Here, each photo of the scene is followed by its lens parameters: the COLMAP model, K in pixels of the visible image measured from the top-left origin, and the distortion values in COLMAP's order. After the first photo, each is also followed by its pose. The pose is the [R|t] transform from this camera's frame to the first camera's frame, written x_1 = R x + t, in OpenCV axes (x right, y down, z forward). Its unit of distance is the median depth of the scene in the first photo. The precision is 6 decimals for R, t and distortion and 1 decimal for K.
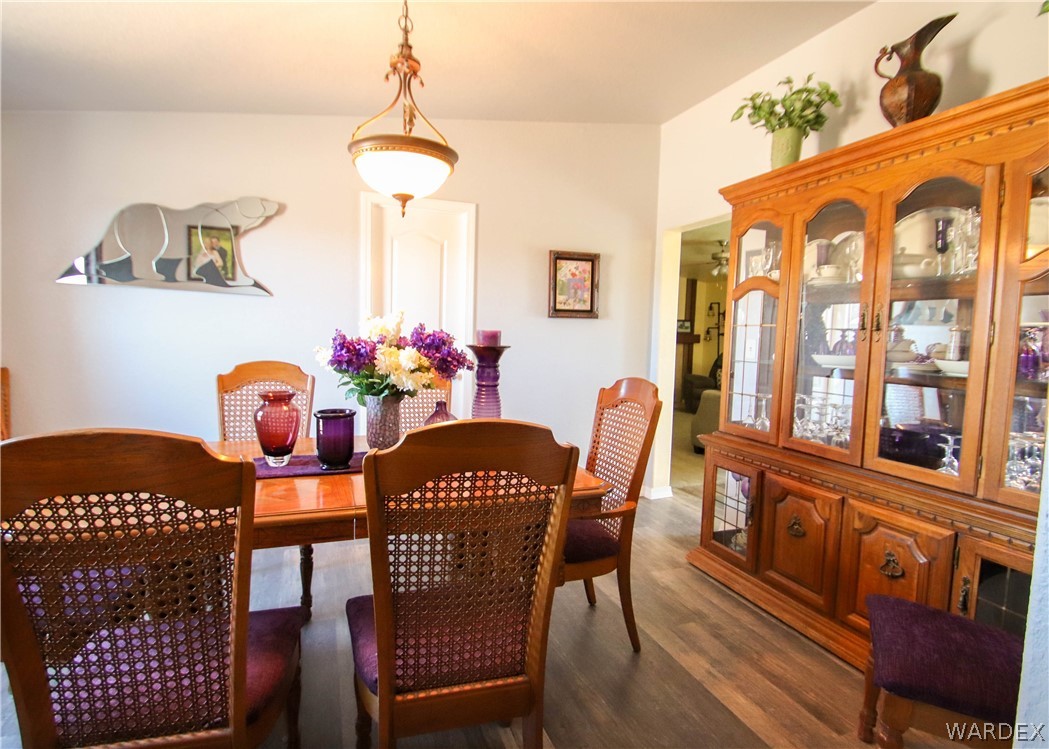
lens RADIAL K [[535.3, 0, 515.1], [0, 535.3, 371.0], [0, 0, 1]] dist [0.009334, -0.015215]
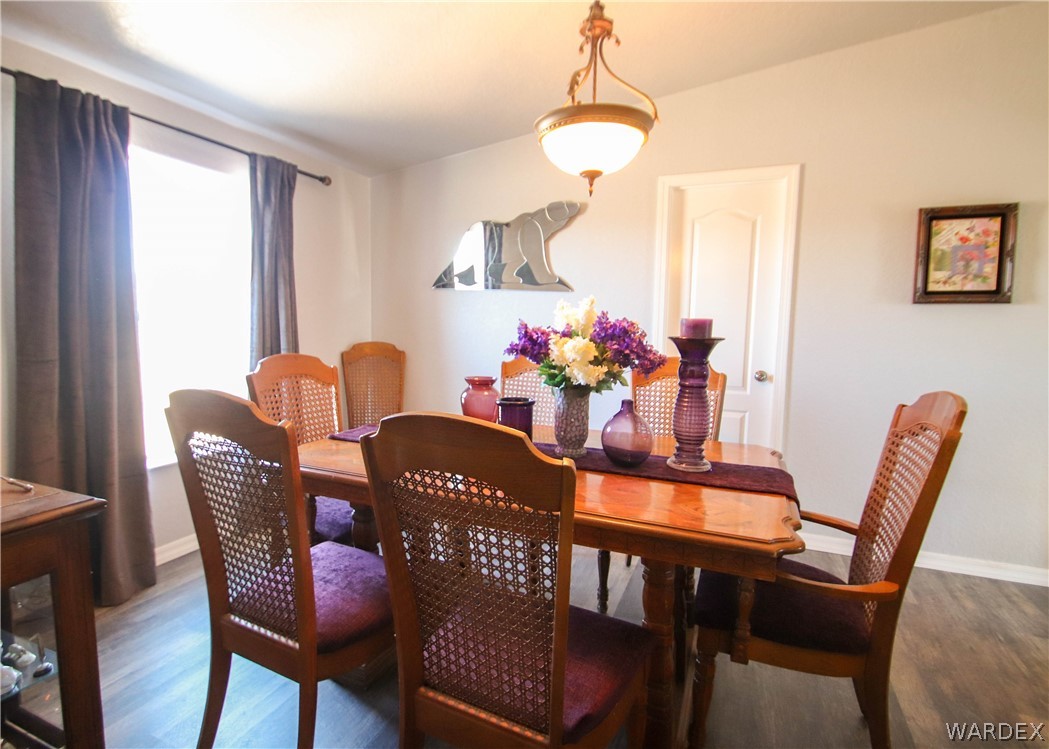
lens RADIAL K [[535.3, 0, 515.1], [0, 535.3, 371.0], [0, 0, 1]] dist [0.009334, -0.015215]
pose [[0.730704, 0.051498, -0.680749, 0.281900], [-0.048392, 0.998550, 0.023596, -0.002232], [0.680977, 0.015701, 0.732137, 0.201101]]
